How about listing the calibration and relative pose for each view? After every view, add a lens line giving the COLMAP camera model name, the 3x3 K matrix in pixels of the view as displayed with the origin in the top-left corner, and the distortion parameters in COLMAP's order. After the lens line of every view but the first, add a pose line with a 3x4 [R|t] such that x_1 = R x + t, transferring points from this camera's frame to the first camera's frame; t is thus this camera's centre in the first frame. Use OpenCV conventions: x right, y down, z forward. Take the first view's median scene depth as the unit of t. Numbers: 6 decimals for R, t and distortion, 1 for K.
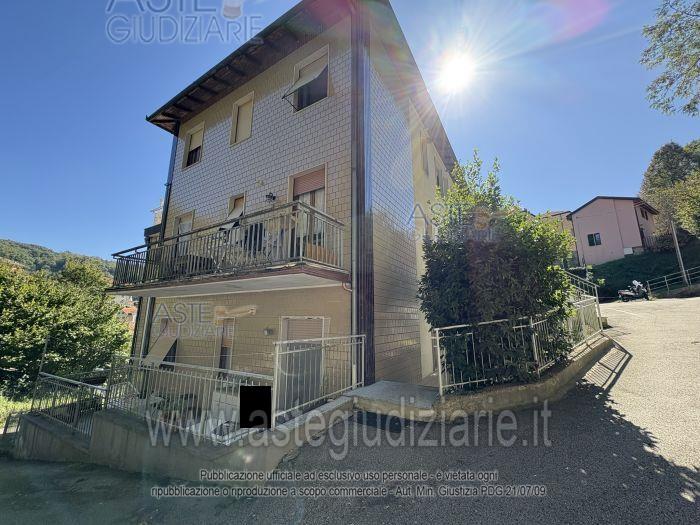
lens RADIAL K [[279.5, 0, 350.0], [0, 279.5, 262.5], [0, 0, 1]] dist [-0.000117, -0.000014]
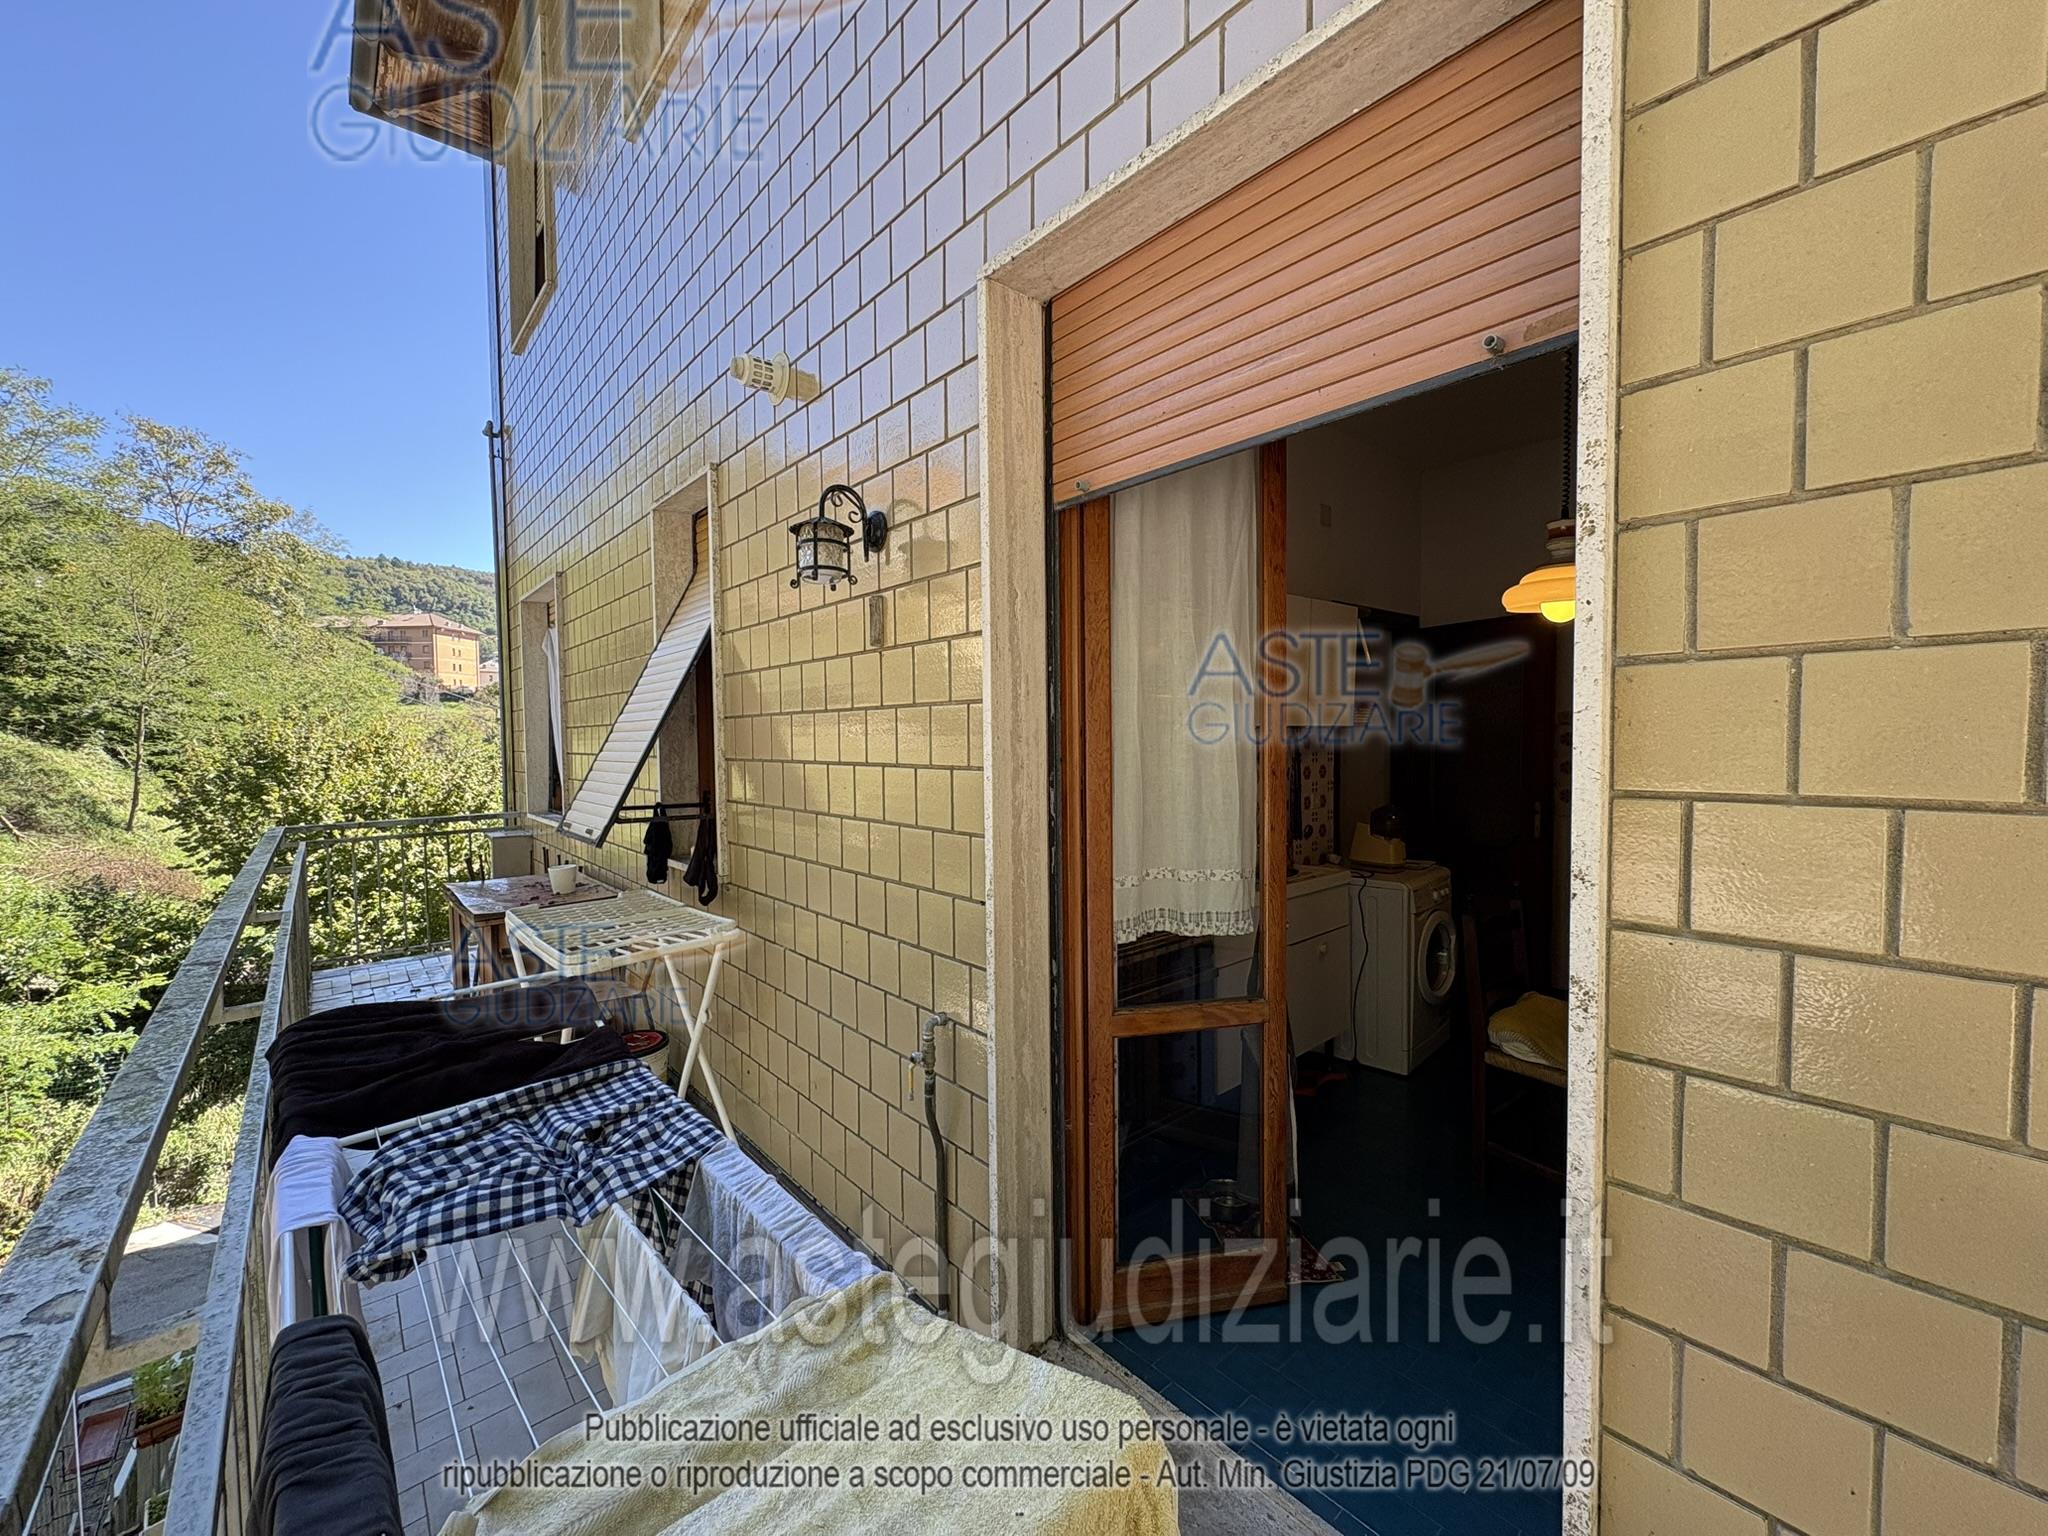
lens RADIAL K [[817.6, 0, 1024.0], [0, 817.6, 768.0], [0, 0, 1]] dist [-0.000117, -0.000014]
pose [[0.954115, -0.000838, -0.299440, -0.085221], [0.072476, 0.970909, 0.228216, -0.142971], [0.290538, -0.239447, 0.926419, 0.480780]]
